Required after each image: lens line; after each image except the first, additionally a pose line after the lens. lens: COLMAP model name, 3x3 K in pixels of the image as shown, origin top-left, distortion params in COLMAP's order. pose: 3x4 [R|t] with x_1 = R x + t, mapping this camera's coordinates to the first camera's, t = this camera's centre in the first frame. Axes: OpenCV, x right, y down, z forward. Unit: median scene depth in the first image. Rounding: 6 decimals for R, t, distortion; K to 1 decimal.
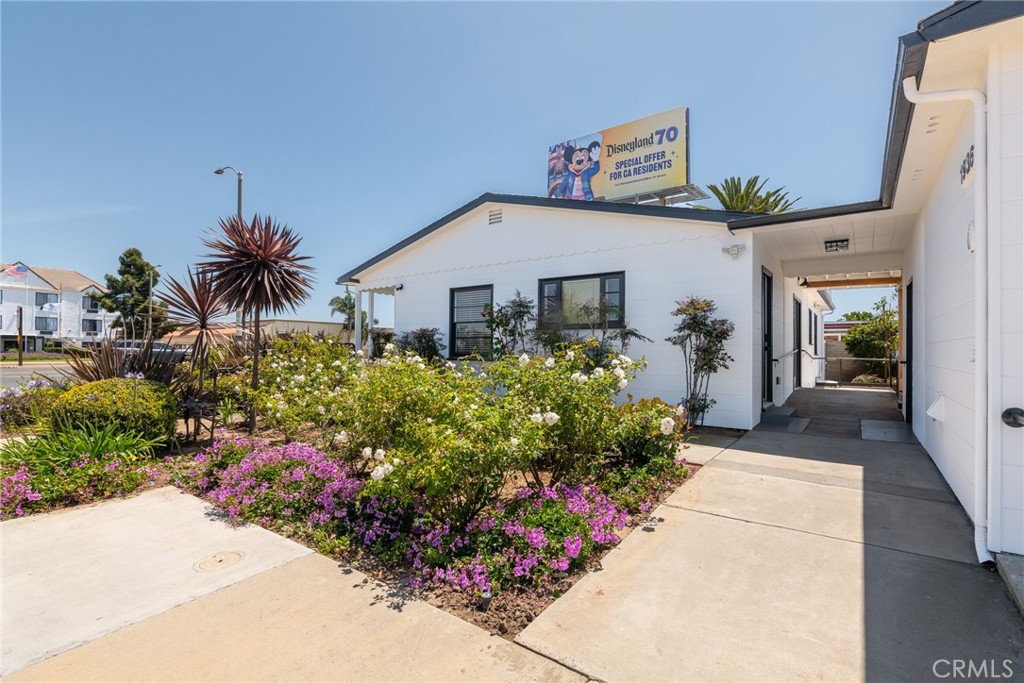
lens RADIAL K [[487.9, 0, 509.9], [0, 487.9, 349.0], [0, 0, 1]] dist [-0.015945, 0.004120]
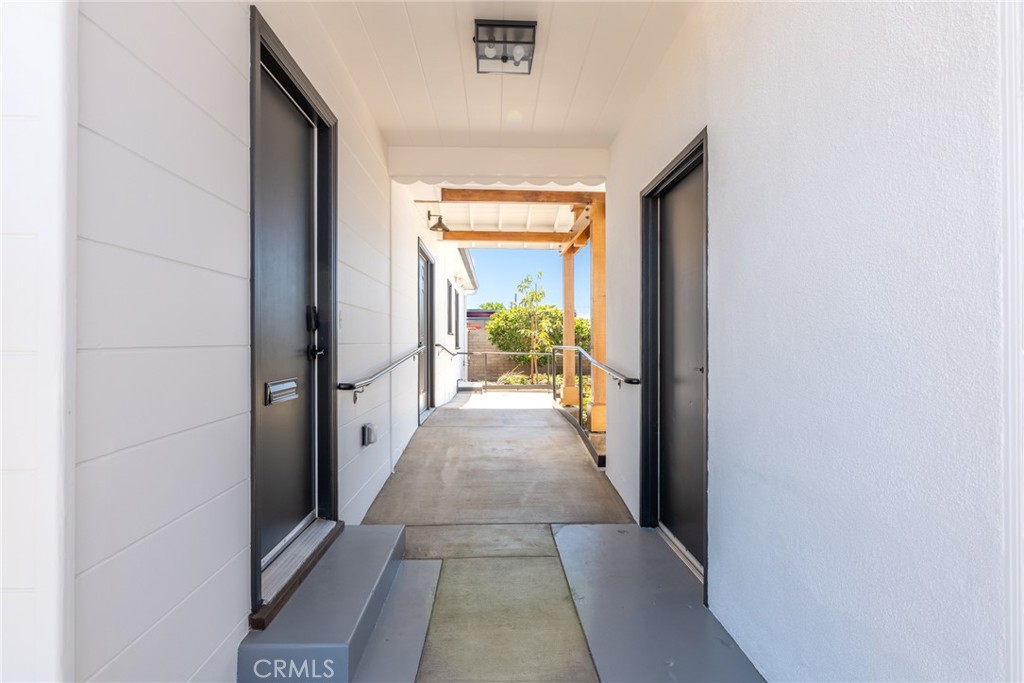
lens RADIAL K [[519.2, 0, 512.1], [0, 519.2, 338.9], [0, 0, 1]] dist [-0.007766, 0.000651]
pose [[0.786585, -0.004852, 0.617463, 0.240592], [0.002313, 0.999985, 0.004912, -0.006182], [-0.617477, -0.002436, 0.786585, 0.376944]]
